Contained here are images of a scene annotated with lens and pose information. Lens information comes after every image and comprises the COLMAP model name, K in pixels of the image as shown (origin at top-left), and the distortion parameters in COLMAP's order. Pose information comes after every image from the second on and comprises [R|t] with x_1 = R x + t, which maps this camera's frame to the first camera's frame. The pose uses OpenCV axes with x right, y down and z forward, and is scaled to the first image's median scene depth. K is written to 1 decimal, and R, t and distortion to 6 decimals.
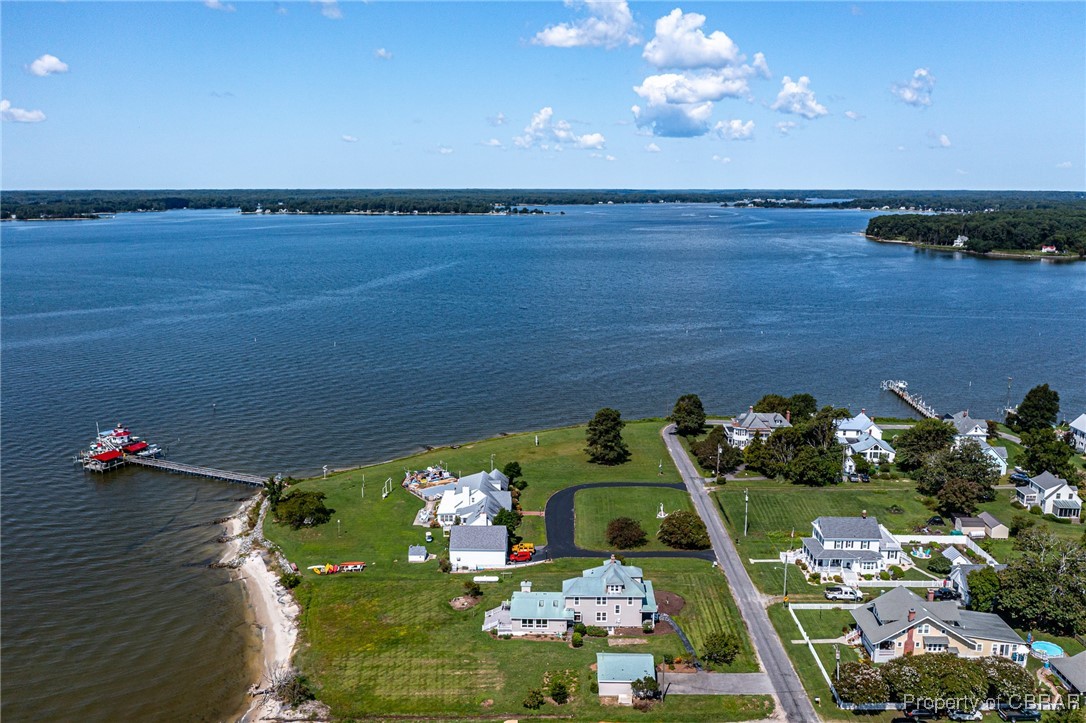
lens RADIAL K [[854.4, 0, 539.2], [0, 854.4, 376.4], [0, 0, 1]] dist [0.001006, 0.002182]
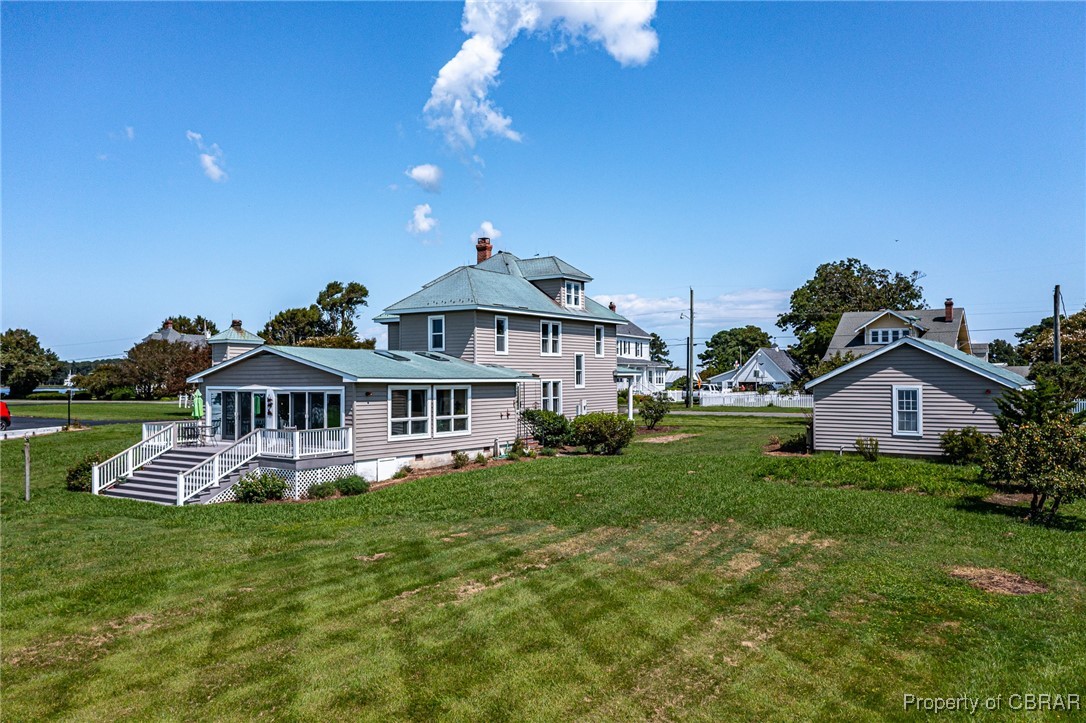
lens RADIAL K [[854.4, 0, 539.2], [0, 854.4, 376.4], [0, 0, 1]] dist [0.001006, 0.002182]
pose [[0.543058, -0.004610, 0.839682, -0.173055], [0.189006, 0.974995, -0.116885, 0.309476], [-0.818147, 0.222180, 0.530350, 0.854441]]
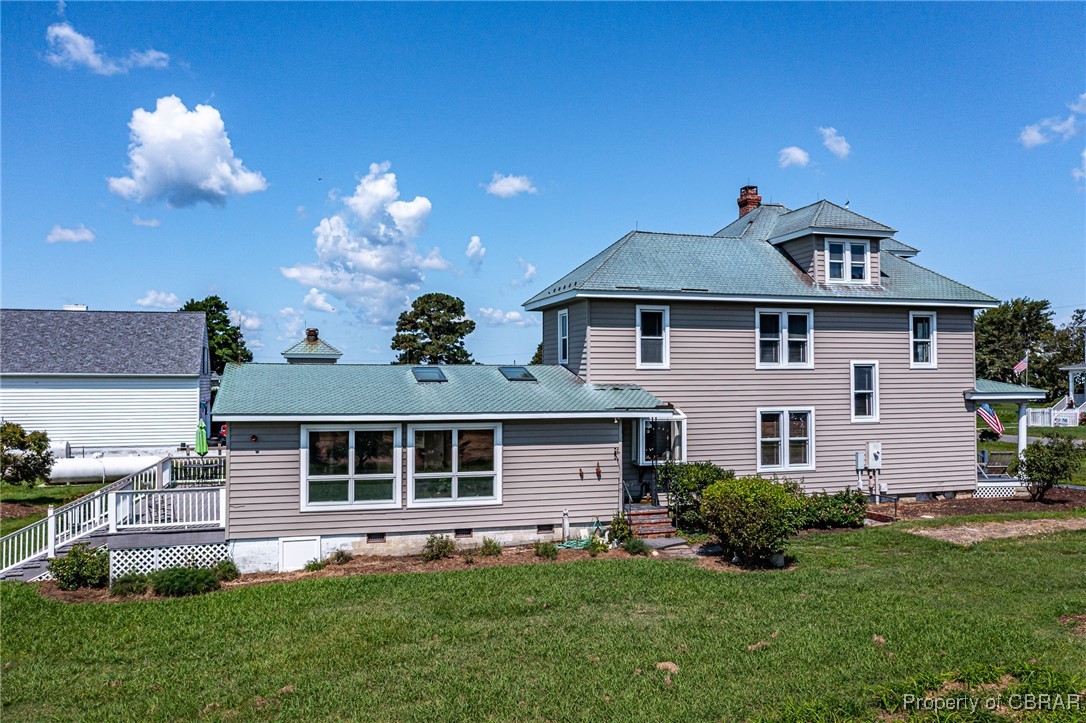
lens RADIAL K [[854.4, 0, 539.2], [0, 854.4, 376.4], [0, 0, 1]] dist [0.001006, 0.002182]
pose [[0.956141, -0.004463, 0.292872, -0.024604], [0.067497, 0.976331, -0.205481, 0.303166], [-0.285023, 0.216237, 0.933811, 0.857269]]
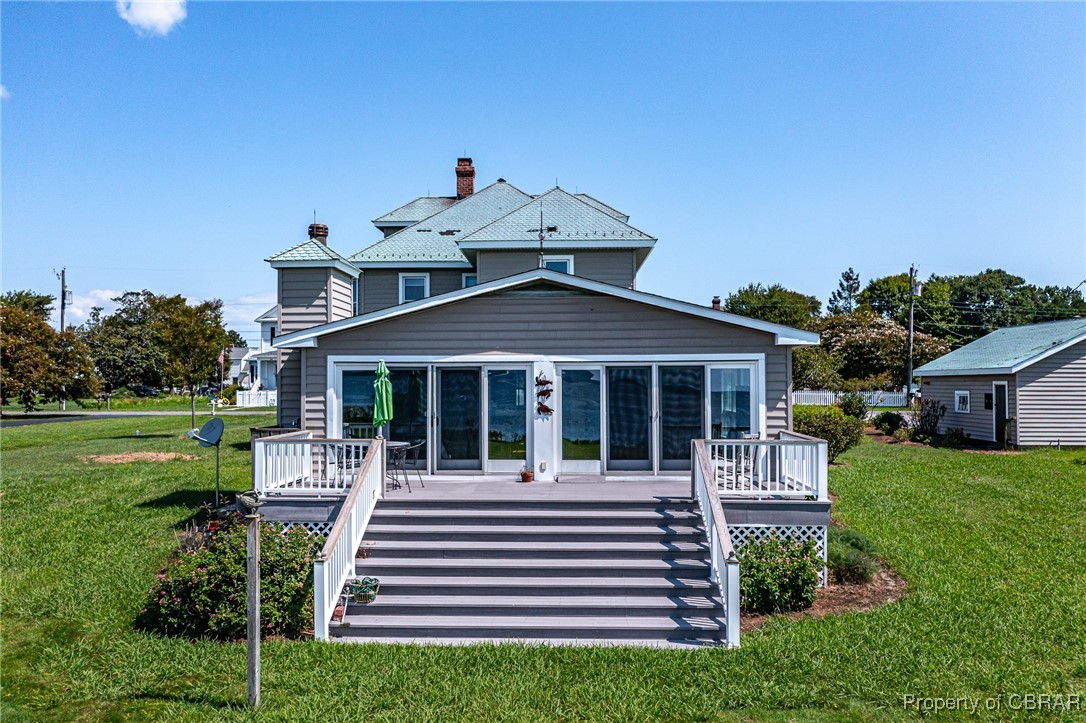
lens RADIAL K [[854.4, 0, 539.2], [0, 854.4, 376.4], [0, 0, 1]] dist [0.001006, 0.002182]
pose [[0.011630, 0.002986, 0.999928, -0.134159], [0.220279, 0.975422, -0.005474, 0.277183], [-0.975368, 0.220327, 0.010687, 1.023559]]
